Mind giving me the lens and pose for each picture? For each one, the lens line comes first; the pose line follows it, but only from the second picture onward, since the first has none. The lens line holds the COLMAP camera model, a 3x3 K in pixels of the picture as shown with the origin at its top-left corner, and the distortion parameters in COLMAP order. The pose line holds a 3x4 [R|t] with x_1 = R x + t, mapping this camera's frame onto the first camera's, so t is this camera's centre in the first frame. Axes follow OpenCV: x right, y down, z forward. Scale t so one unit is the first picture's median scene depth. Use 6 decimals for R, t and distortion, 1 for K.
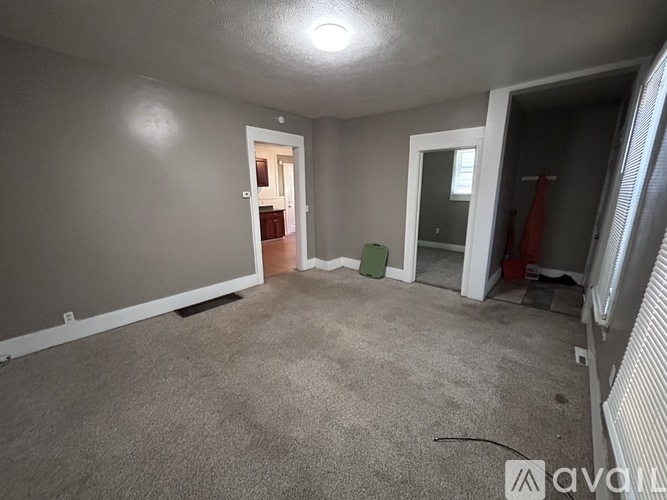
lens RADIAL K [[274.3, 0, 333.5], [0, 274.3, 250.0], [0, 0, 1]] dist [-0.000667, 0.000023]
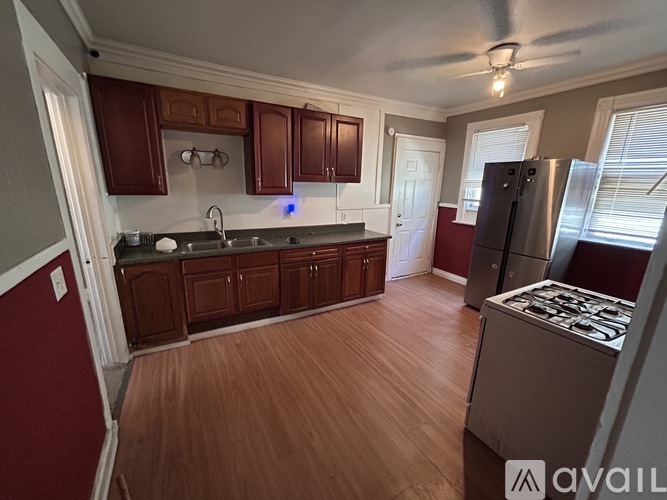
lens RADIAL K [[274.3, 0, 333.5], [0, 274.3, 250.0], [0, 0, 1]] dist [-0.000667, 0.000023]
pose [[0.944413, 0.109835, -0.309871, -0.125741], [-0.104845, 0.993949, 0.032767, -0.131091], [0.311595, 0.001543, 0.950214, 0.556995]]
